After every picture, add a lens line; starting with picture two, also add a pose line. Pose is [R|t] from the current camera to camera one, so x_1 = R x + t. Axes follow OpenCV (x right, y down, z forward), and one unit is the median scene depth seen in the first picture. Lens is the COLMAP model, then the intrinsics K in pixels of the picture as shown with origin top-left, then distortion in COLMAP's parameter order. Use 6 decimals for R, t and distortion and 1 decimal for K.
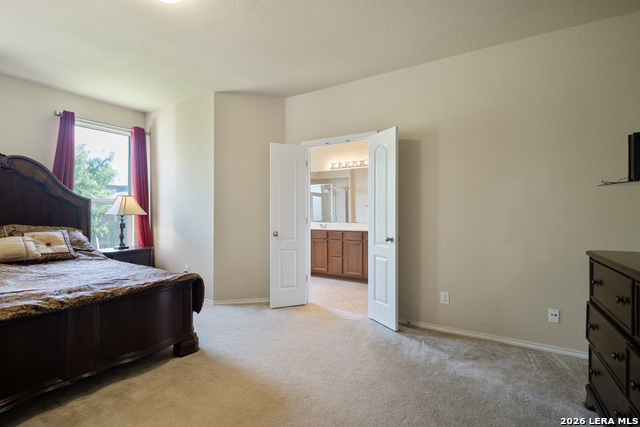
lens RADIAL K [[298.4, 0, 326.3], [0, 298.4, 212.7], [0, 0, 1]] dist [-0.004415, -0.000556]
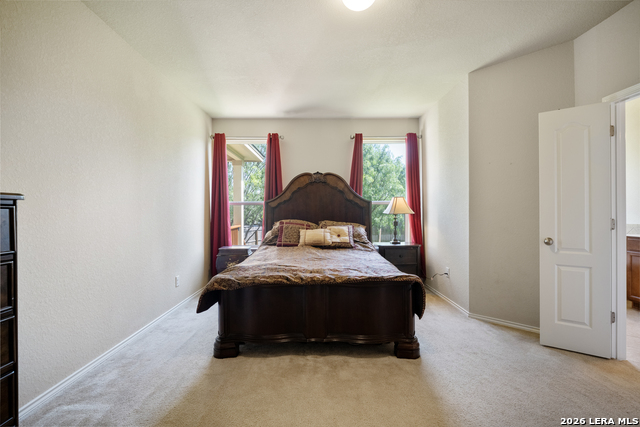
lens RADIAL K [[298.4, 0, 323.2], [0, 298.4, 215.7], [0, 0, 1]] dist [-0.004415, -0.000556]
pose [[0.527213, 0.005506, -0.849716, 0.168340], [0.003131, 0.999960, 0.008422, 0.003785], [0.849728, -0.007101, 0.527174, 0.209037]]
